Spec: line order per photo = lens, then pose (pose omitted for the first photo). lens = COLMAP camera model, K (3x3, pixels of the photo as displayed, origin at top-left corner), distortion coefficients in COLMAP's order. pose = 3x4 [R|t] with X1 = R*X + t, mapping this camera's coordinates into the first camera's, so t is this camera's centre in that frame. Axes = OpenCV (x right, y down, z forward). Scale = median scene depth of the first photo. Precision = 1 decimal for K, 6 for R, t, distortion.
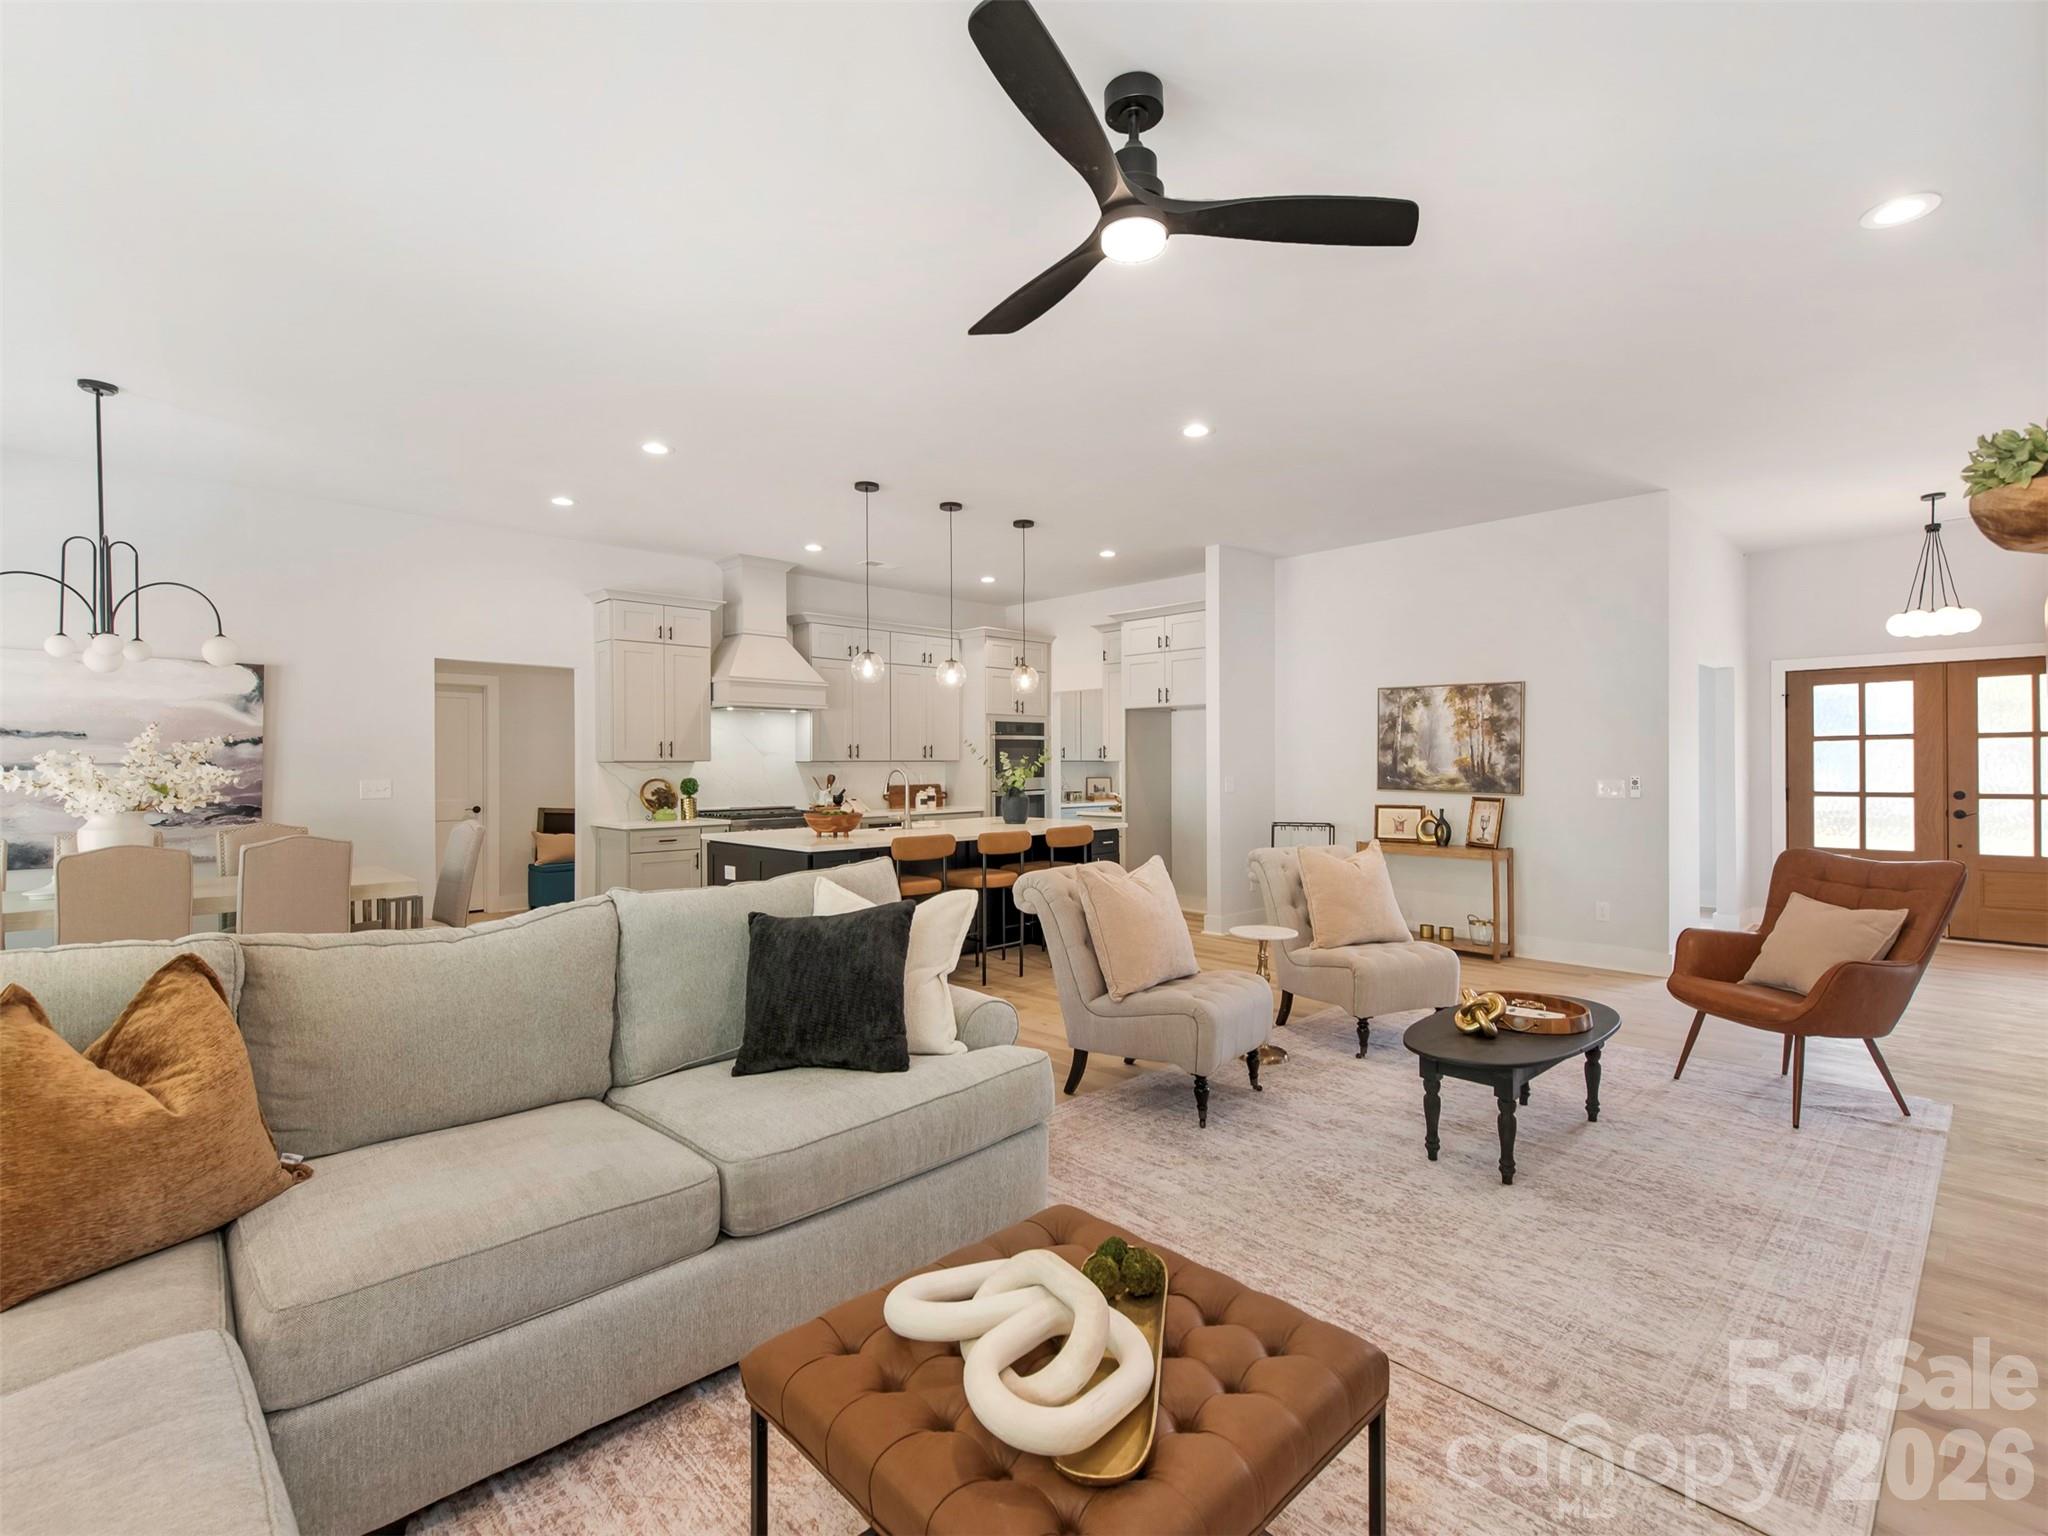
lens RADIAL K [[953.2, 0, 1056.2], [0, 953.2, 761.0], [0, 0, 1]] dist [0.014797, -0.004814]
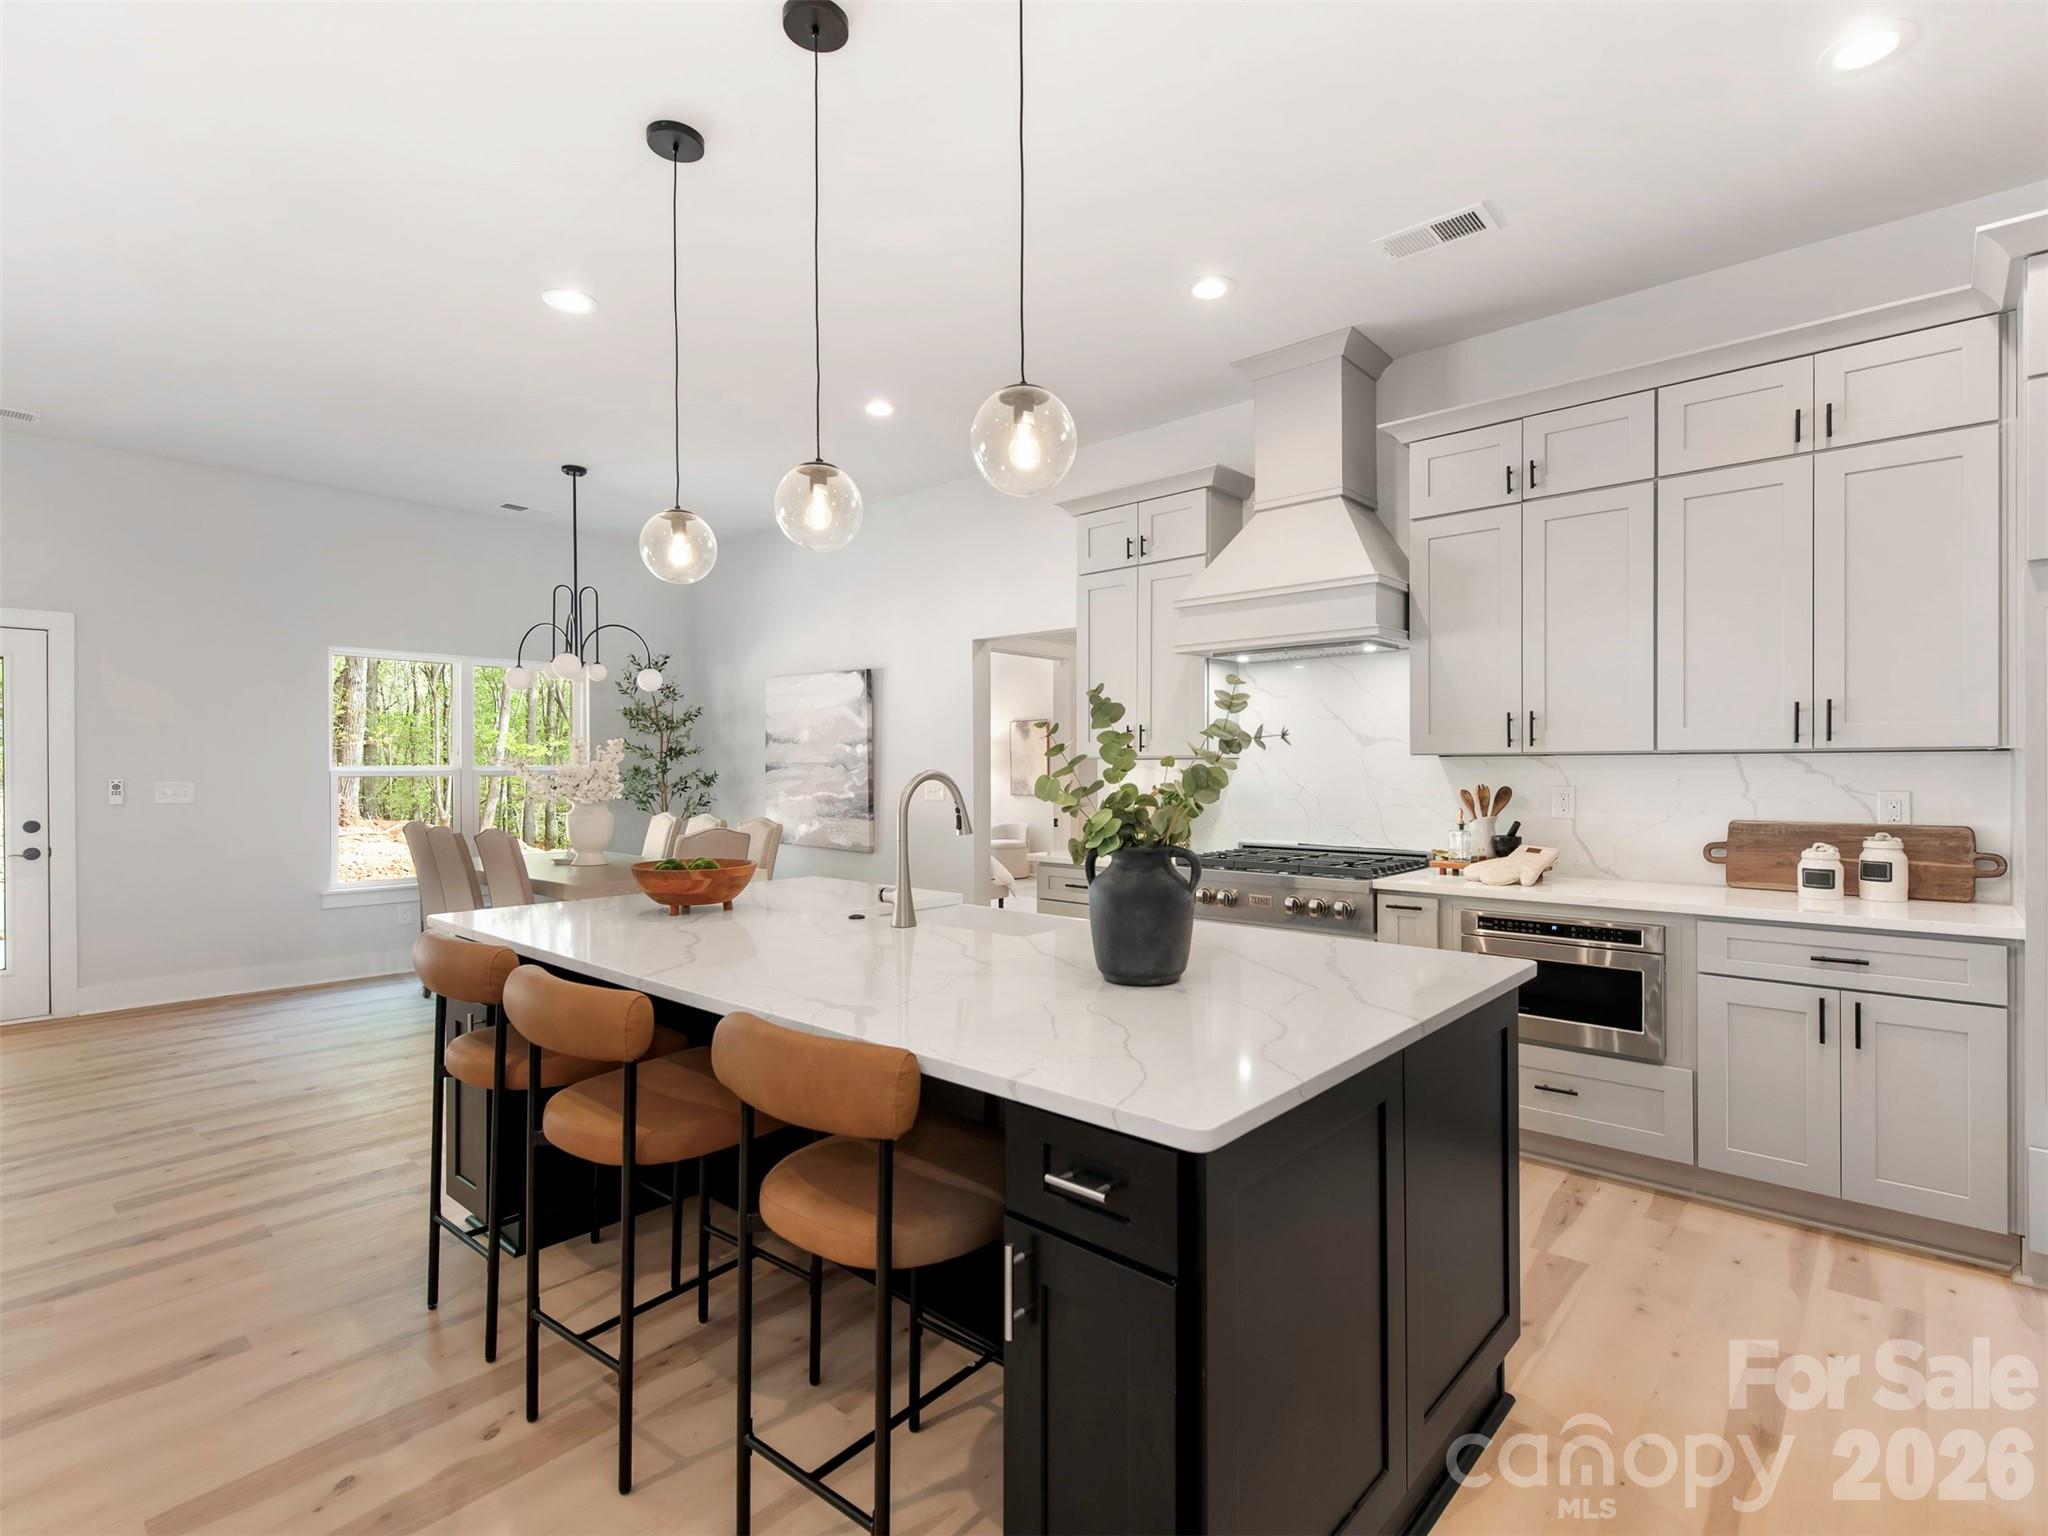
lens RADIAL K [[1009.7, 0, 1045.0], [0, 1009.7, 765.4], [0, 0, 1]] dist [0.020250, -0.006979]
pose [[0.068206, 0.000761, -0.997671, 0.234480], [0.004588, 0.999989, 0.001076, 0.004448], [0.997661, -0.004650, 0.068202, 0.908027]]
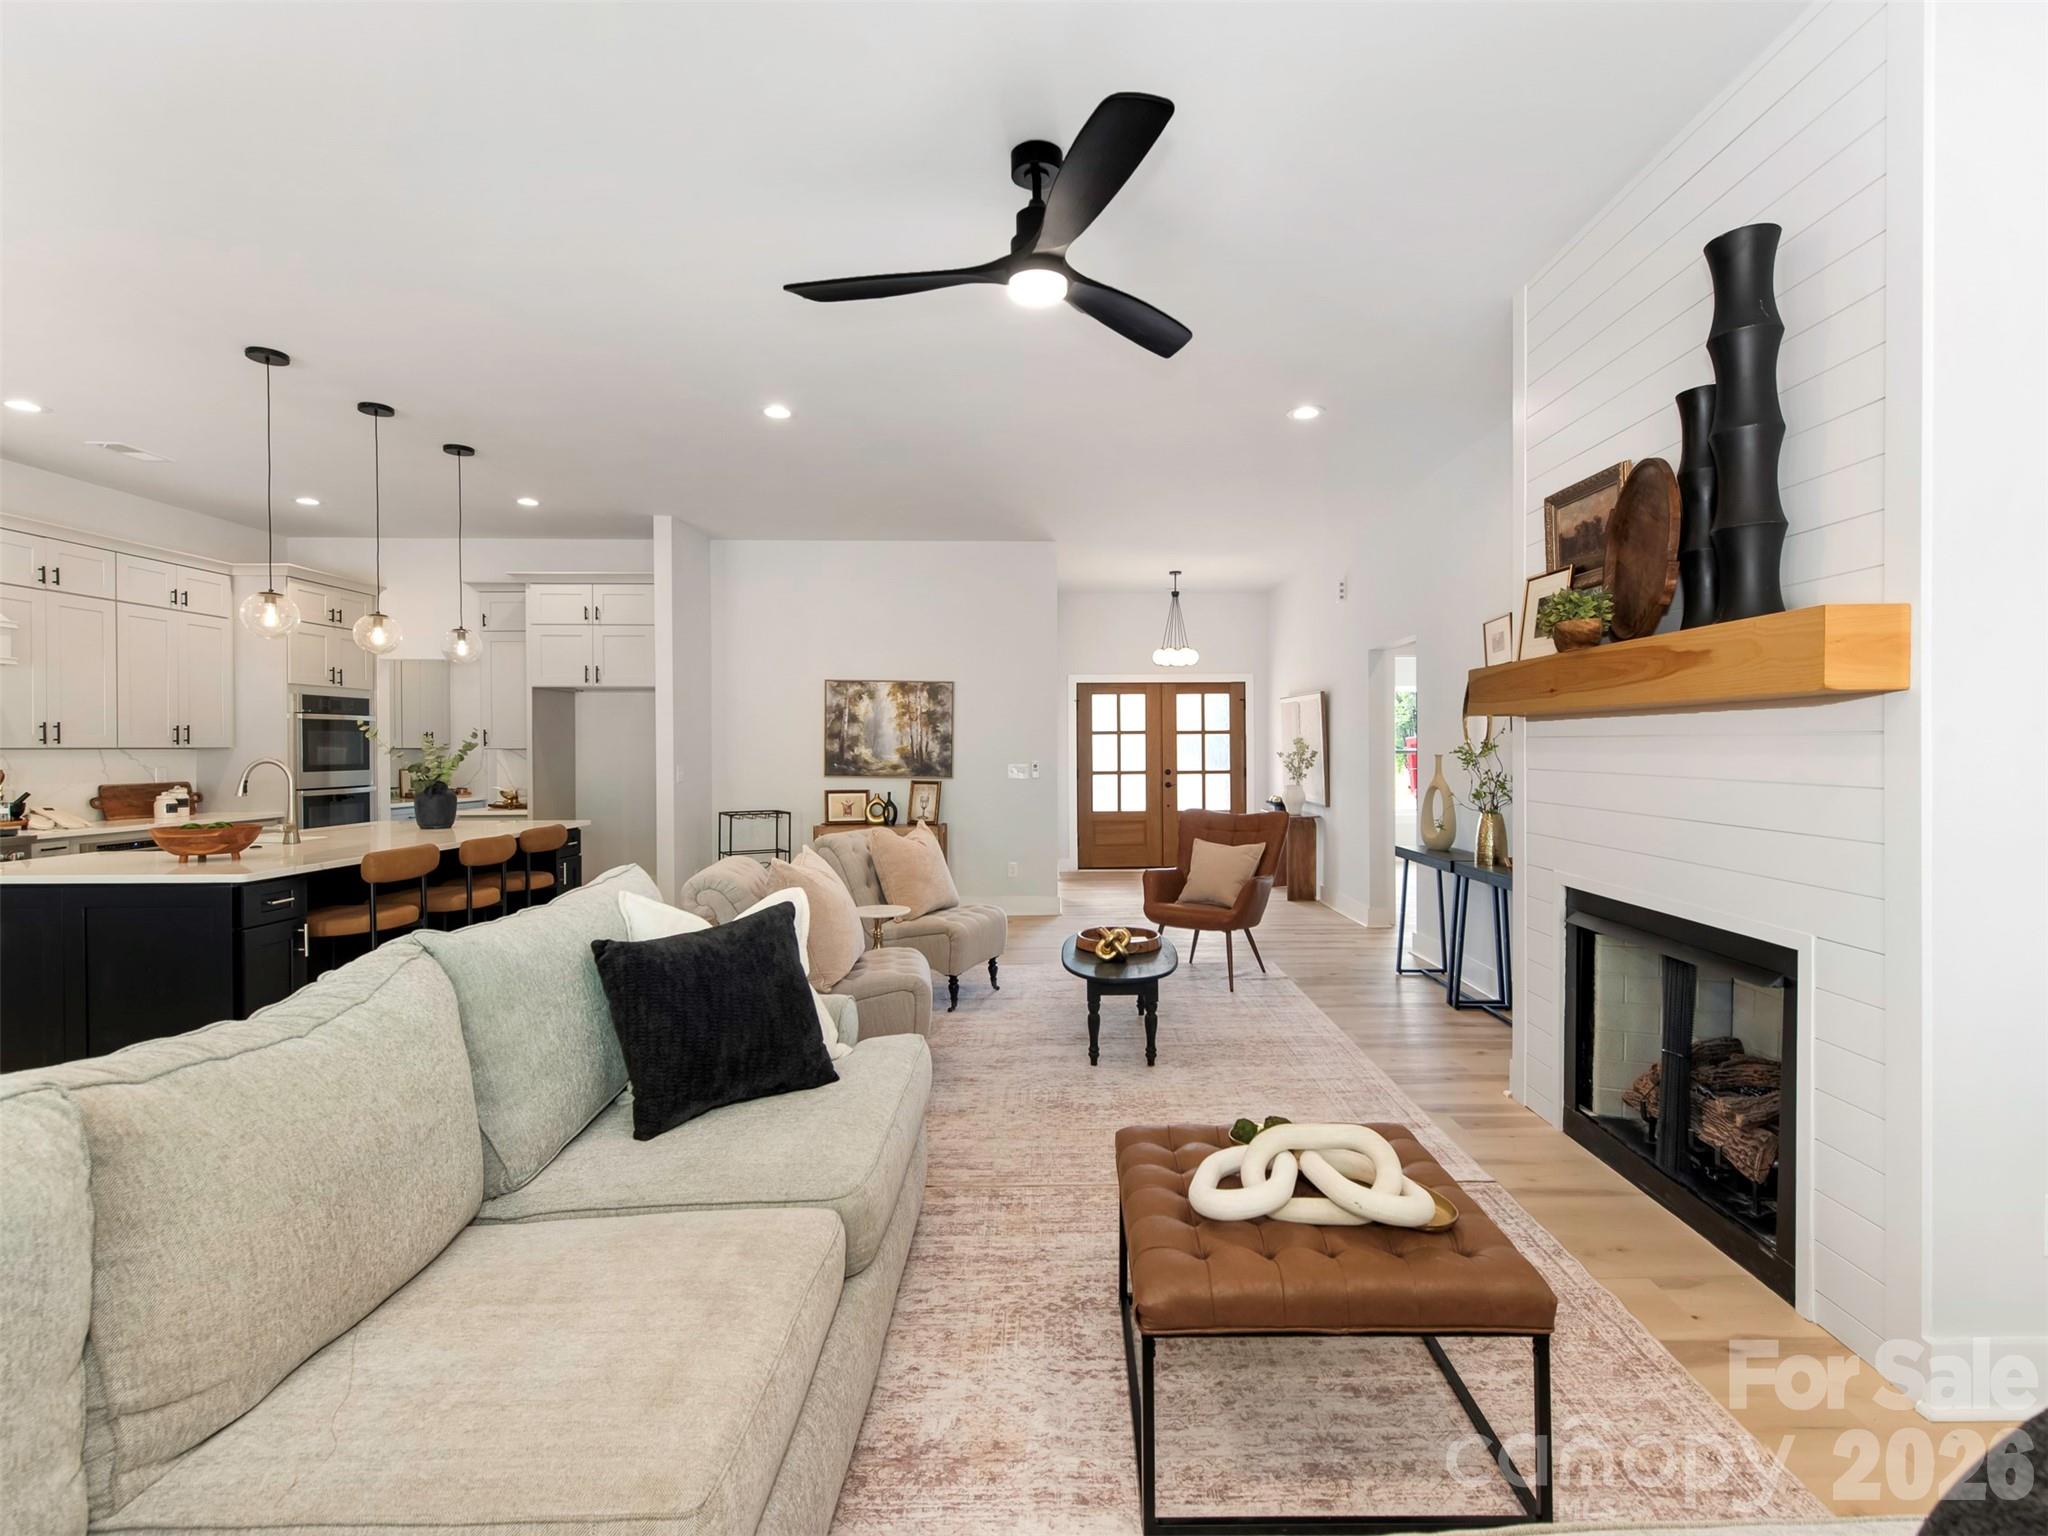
lens RADIAL K [[953.2, 0, 1079.1], [0, 953.2, 752.1], [0, 0, 1]] dist [0.014797, -0.004814]
pose [[0.690923, -0.001400, 0.722927, -0.238796], [-0.001032, 0.999995, 0.002923, 0.000303], [-0.722928, -0.002766, 0.690918, 0.066111]]
